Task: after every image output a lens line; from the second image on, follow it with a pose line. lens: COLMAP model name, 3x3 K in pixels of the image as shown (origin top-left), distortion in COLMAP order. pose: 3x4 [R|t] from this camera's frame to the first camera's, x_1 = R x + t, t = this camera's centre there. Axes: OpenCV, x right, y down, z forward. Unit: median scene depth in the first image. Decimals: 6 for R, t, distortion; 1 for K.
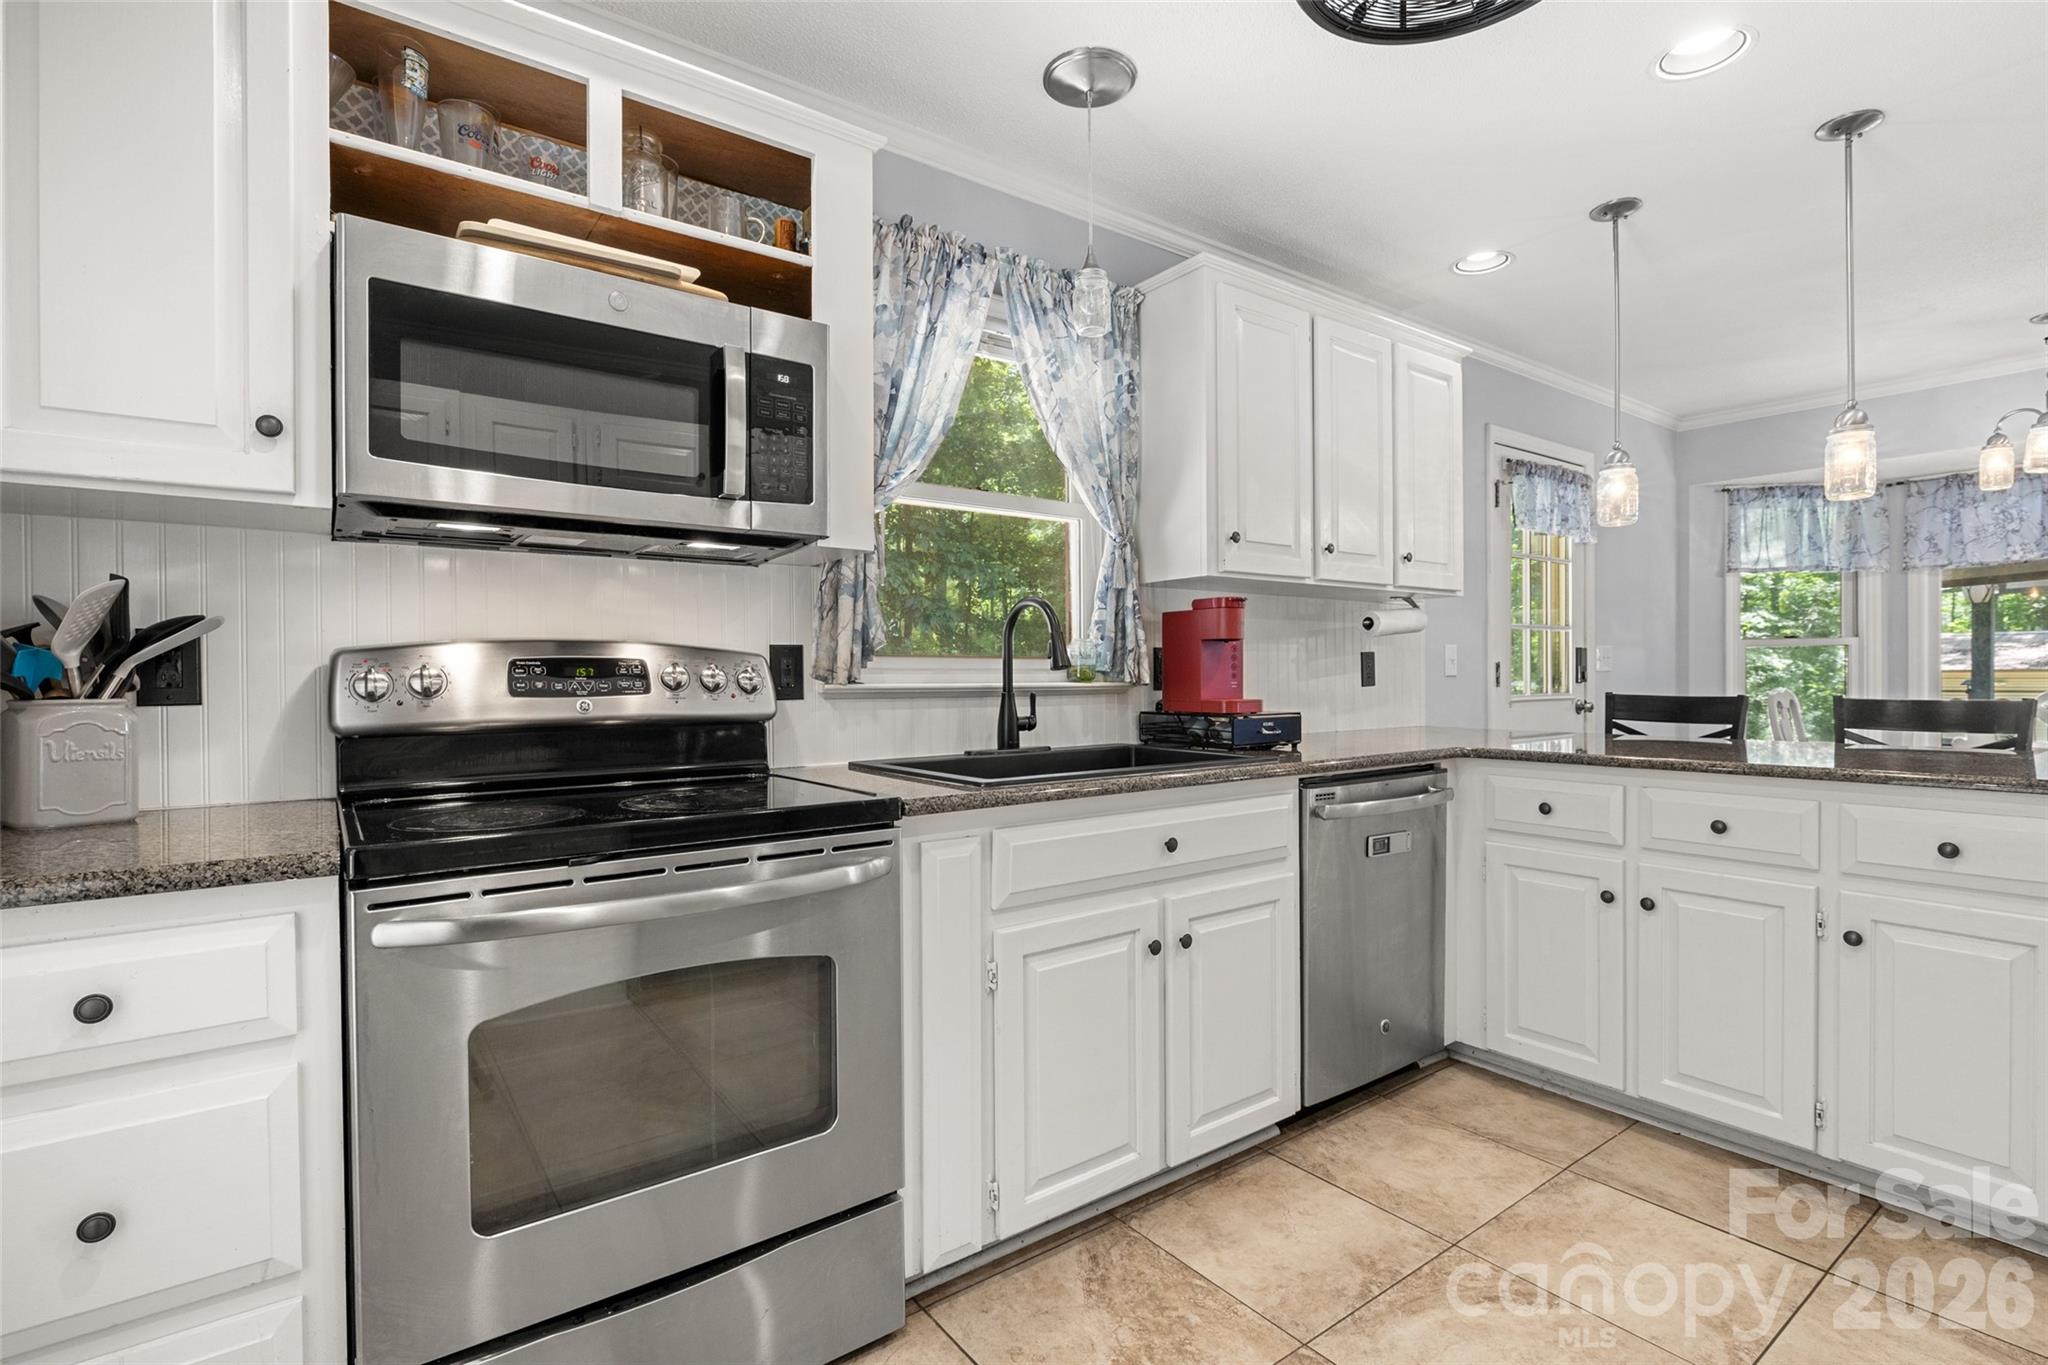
lens RADIAL K [[972.0, 0, 1024.0], [0, 972.0, 682.5], [0, 0, 1]] dist [0.000167, -0.000149]
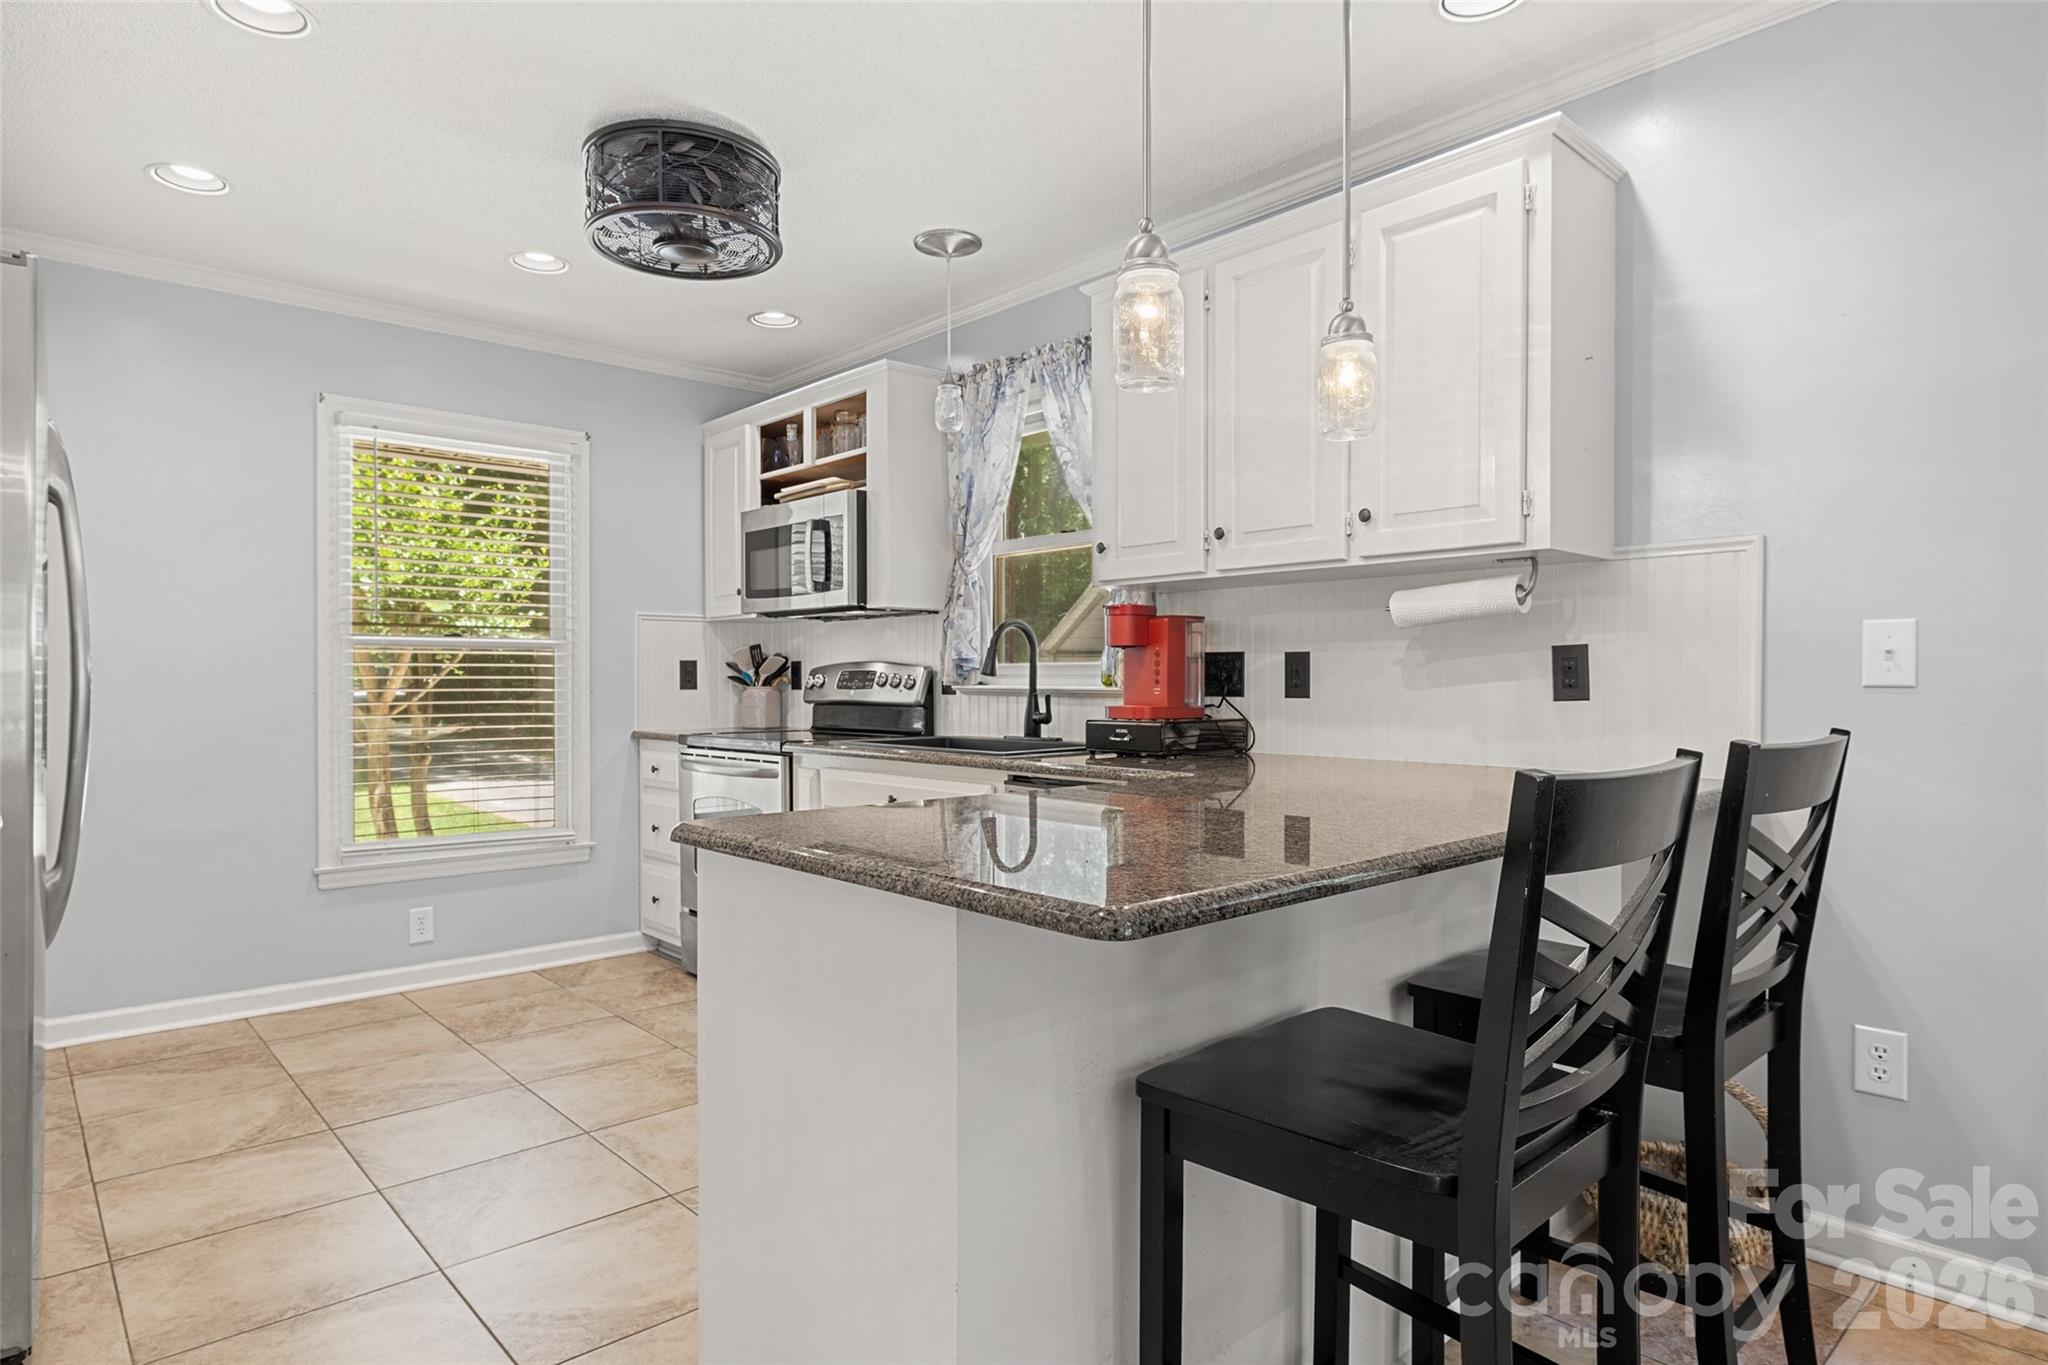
lens RADIAL K [[1143.2, 0, 1024.0], [0, 1143.2, 682.5], [0, 0, 1]] dist [0.001119, 0.000023]
pose [[0.106077, 0.006454, -0.994337, 1.494274], [-0.006750, 0.999961, 0.005770, -0.012462], [0.994335, 0.006099, 0.106116, 0.832483]]
